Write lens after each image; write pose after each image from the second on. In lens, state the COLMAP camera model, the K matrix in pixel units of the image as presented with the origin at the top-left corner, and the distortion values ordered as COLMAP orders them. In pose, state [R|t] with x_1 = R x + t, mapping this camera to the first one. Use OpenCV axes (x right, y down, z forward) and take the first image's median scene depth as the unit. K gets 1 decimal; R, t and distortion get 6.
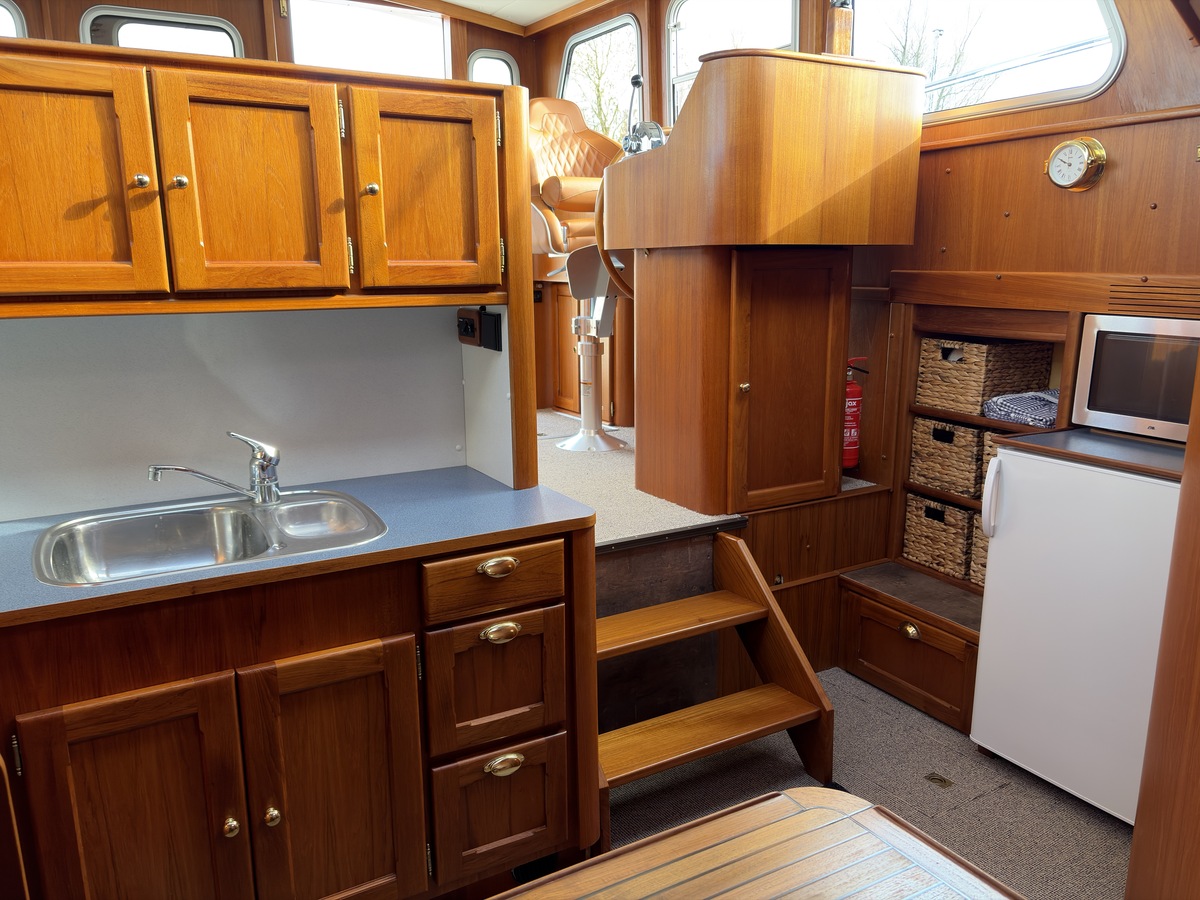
lens RADIAL K [[903.7, 0, 596.0], [0, 903.7, 459.0], [0, 0, 1]] dist [0.016017, 0.013185]
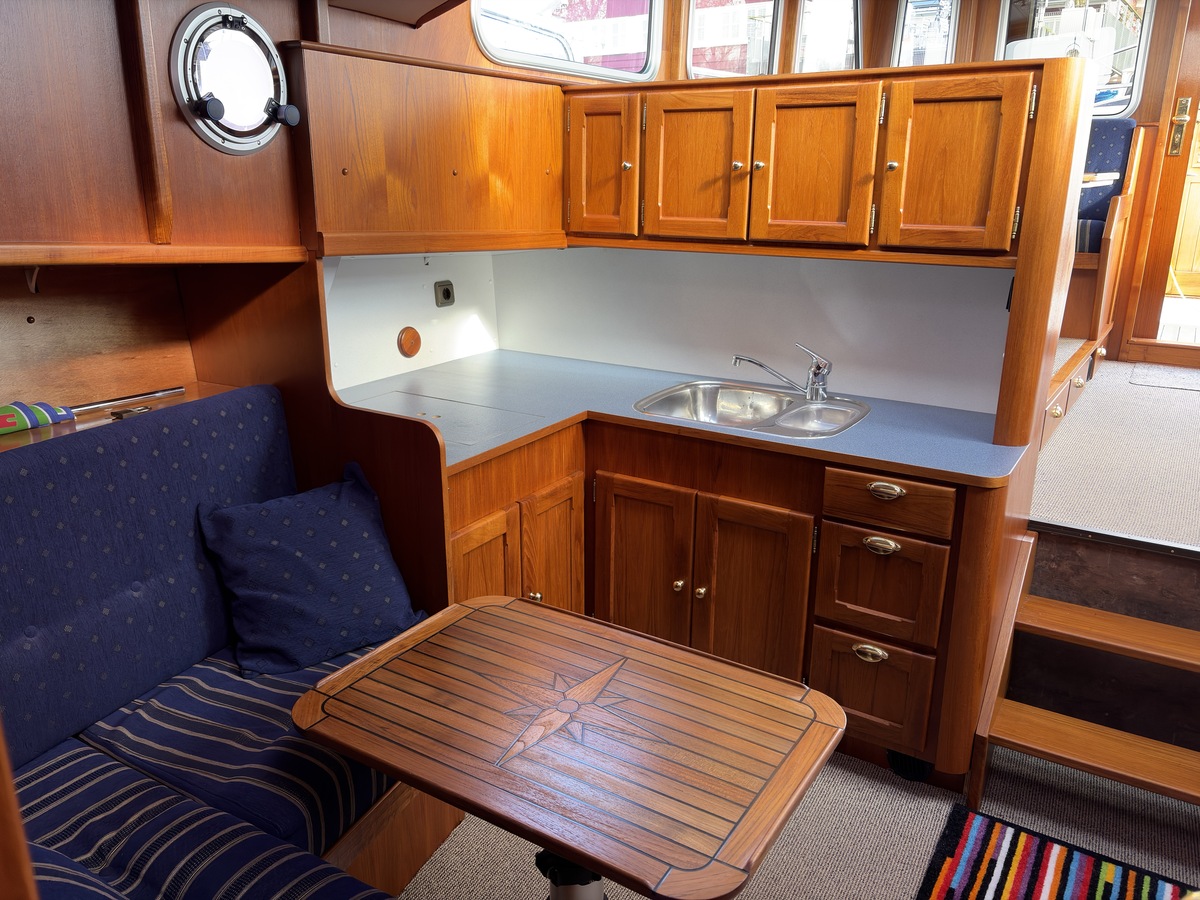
lens RADIAL K [[903.7, 0, 596.0], [0, 903.7, 459.0], [0, 0, 1]] dist [0.016017, 0.013185]
pose [[0.463613, 0.279651, -0.840749, 0.717291], [-0.197687, 0.957614, 0.209513, -0.096364], [0.863703, 0.069072, 0.499245, 0.069239]]
